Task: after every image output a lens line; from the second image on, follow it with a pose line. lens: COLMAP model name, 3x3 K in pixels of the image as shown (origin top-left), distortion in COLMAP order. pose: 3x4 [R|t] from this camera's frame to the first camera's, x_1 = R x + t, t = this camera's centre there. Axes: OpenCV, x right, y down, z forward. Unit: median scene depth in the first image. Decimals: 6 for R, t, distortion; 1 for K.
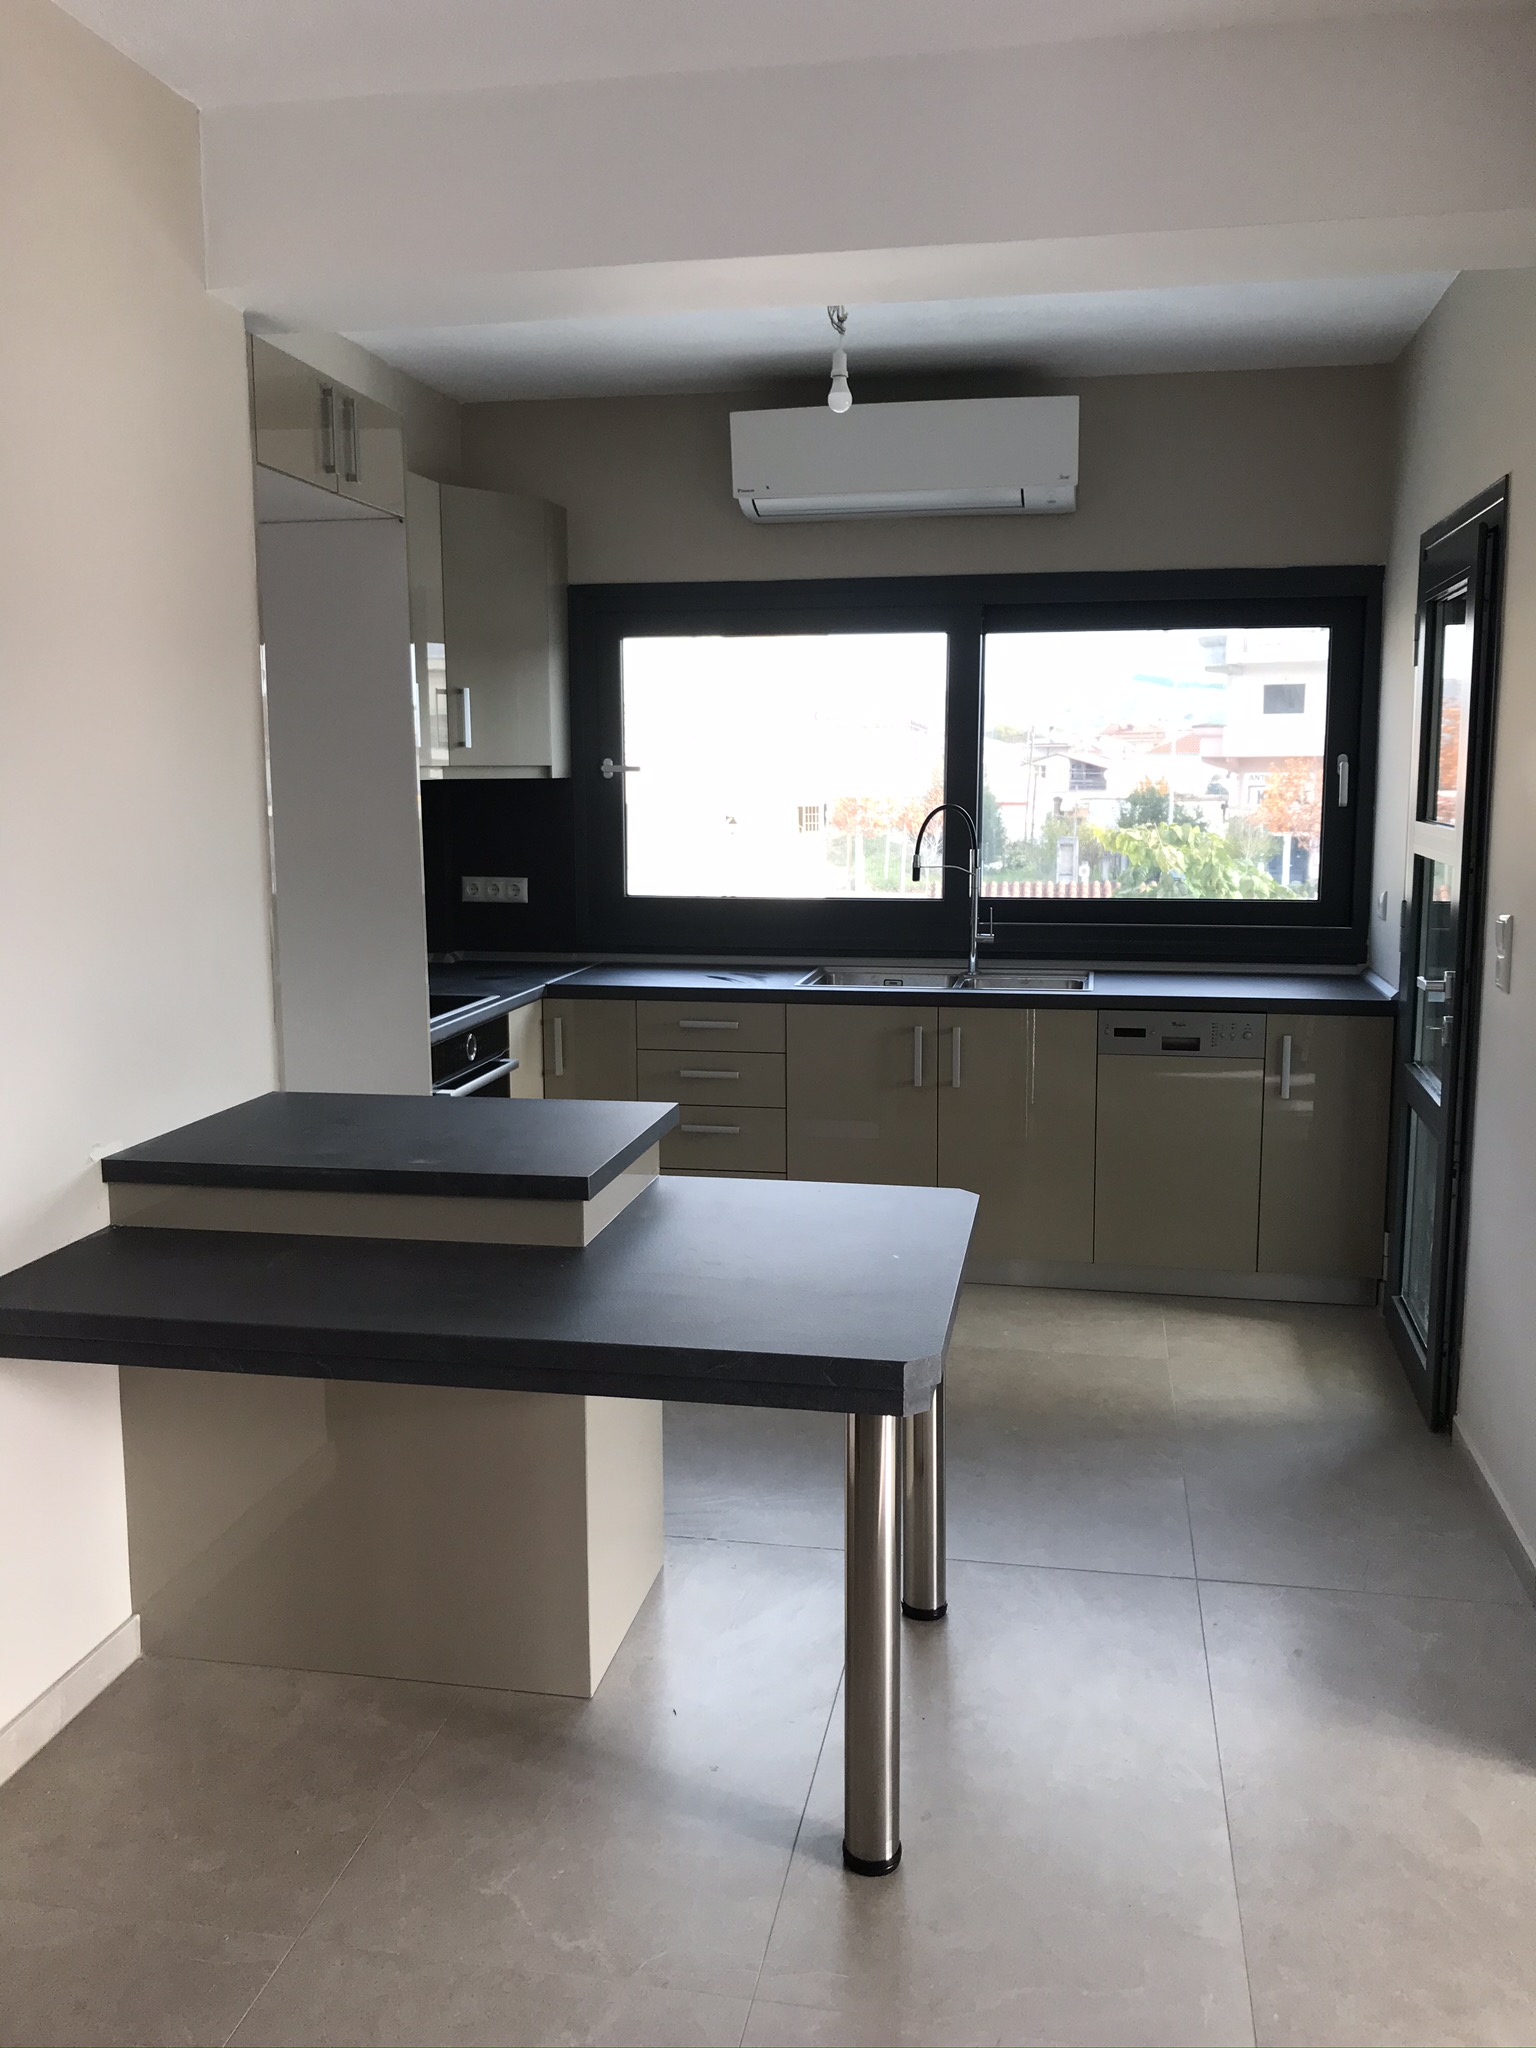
lens RADIAL K [[1676.2, 0, 768.0], [0, 1676.2, 1024.0], [0, 0, 1]] dist [0.077208, -0.177085]
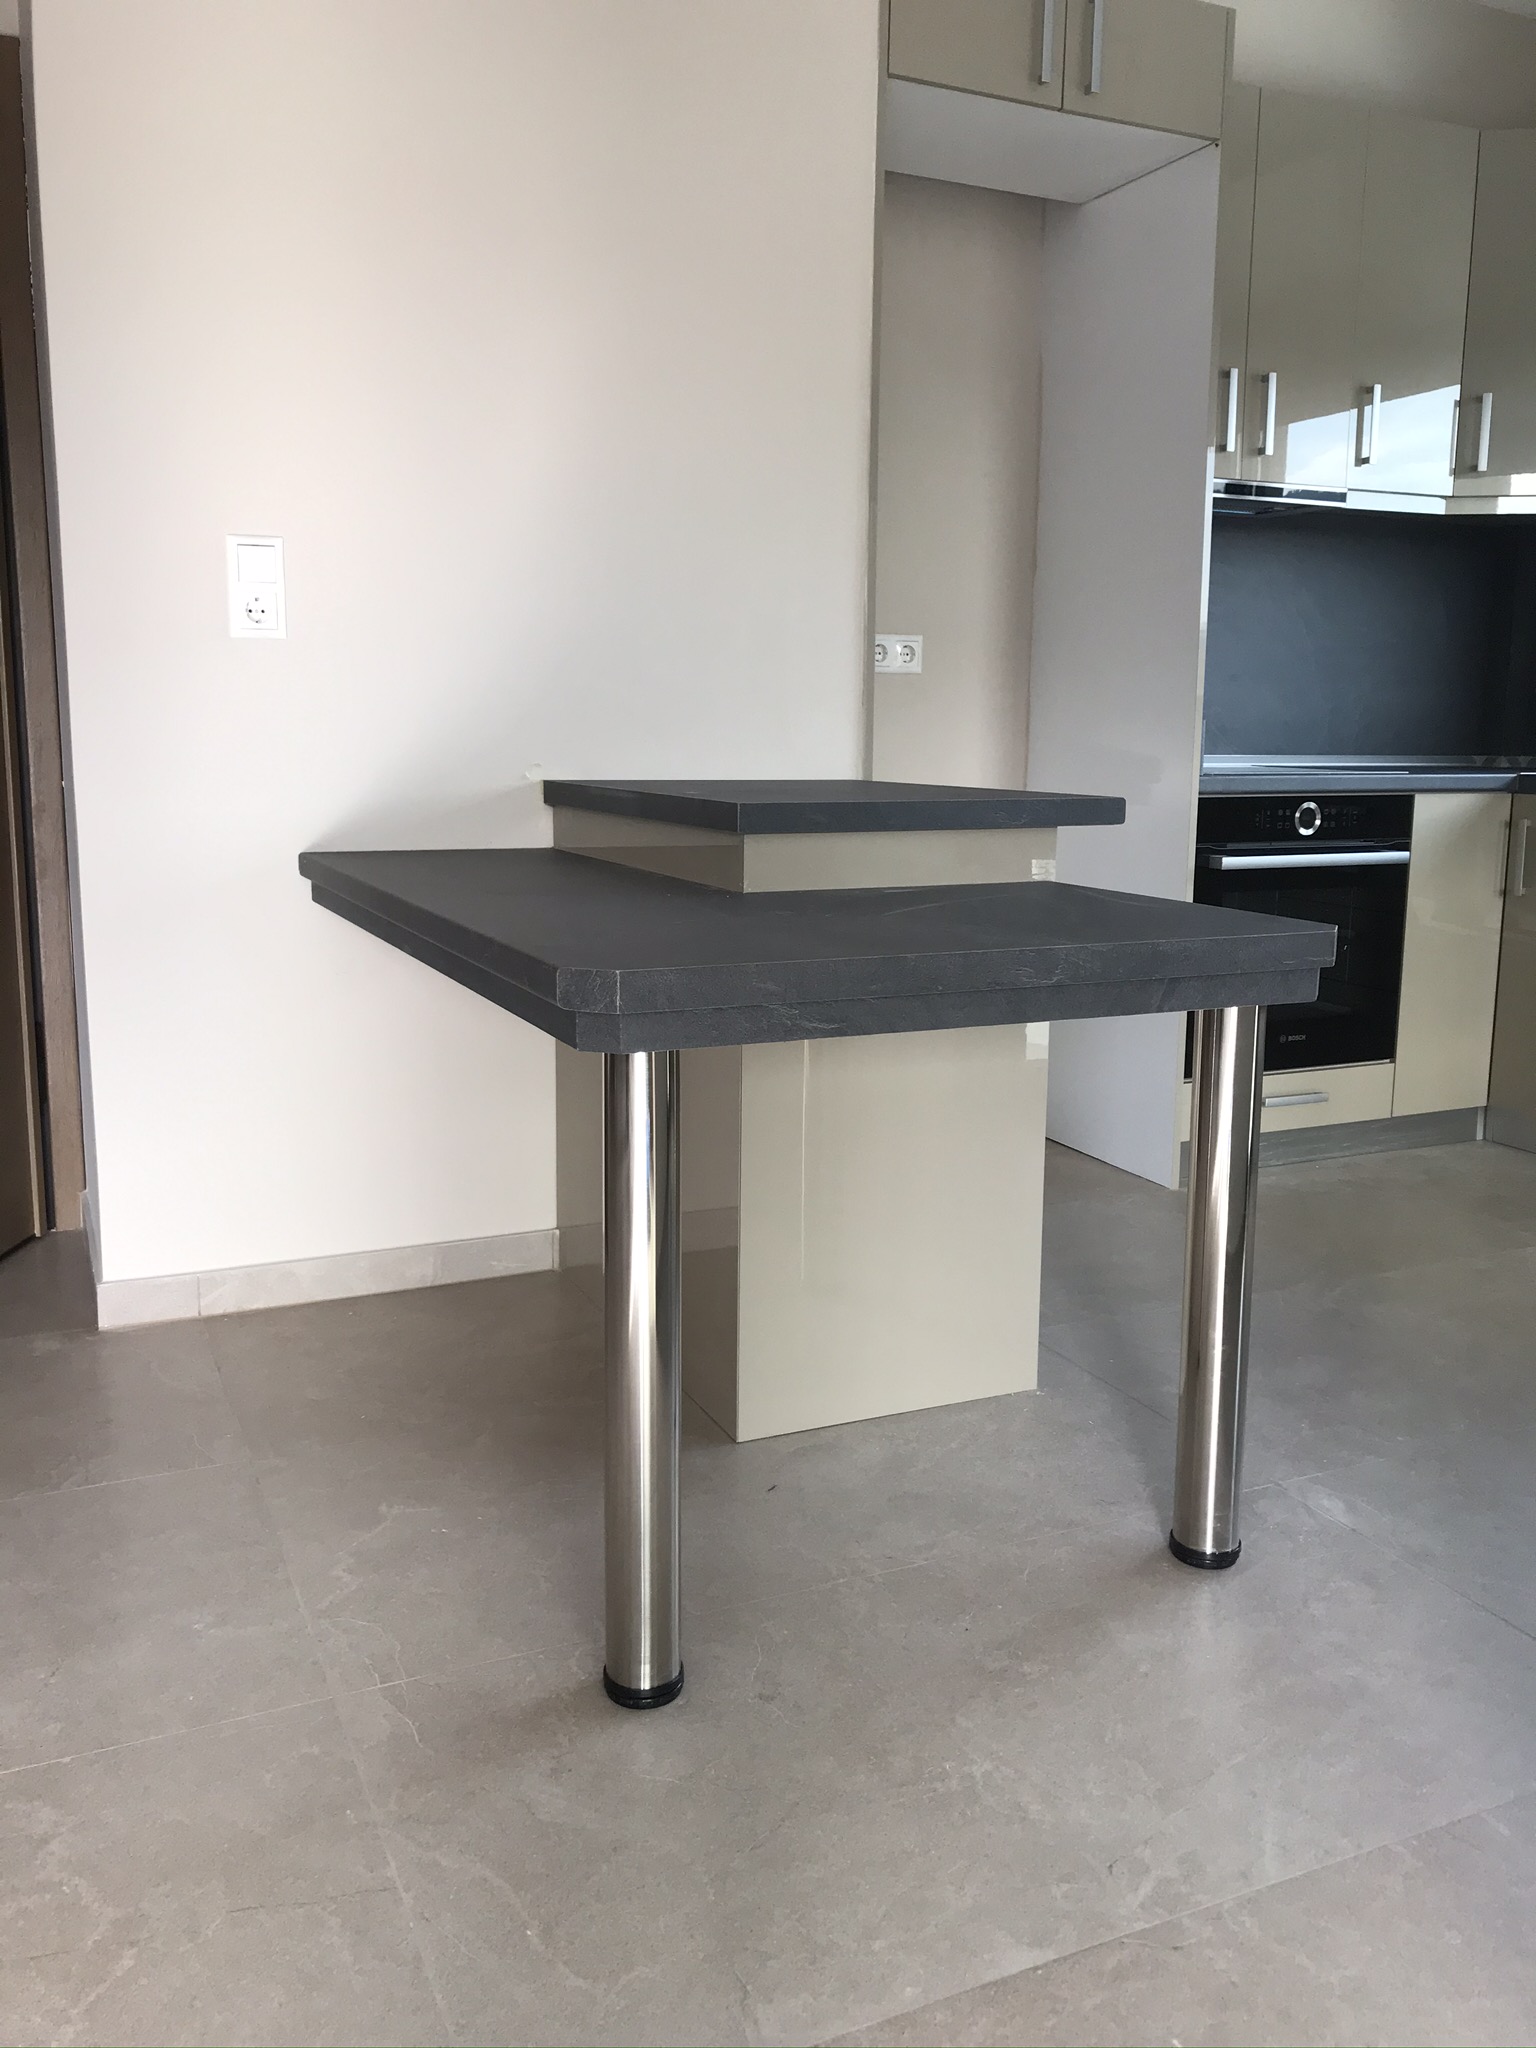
lens RADIAL K [[1676.2, 0, 768.0], [0, 1676.2, 1024.0], [0, 0, 1]] dist [0.077208, -0.177085]
pose [[0.570044, 0.139497, -0.809686, 0.312890], [-0.131479, 0.988269, 0.077698, 0.074455], [0.811026, 0.062165, 0.581698, 0.296679]]
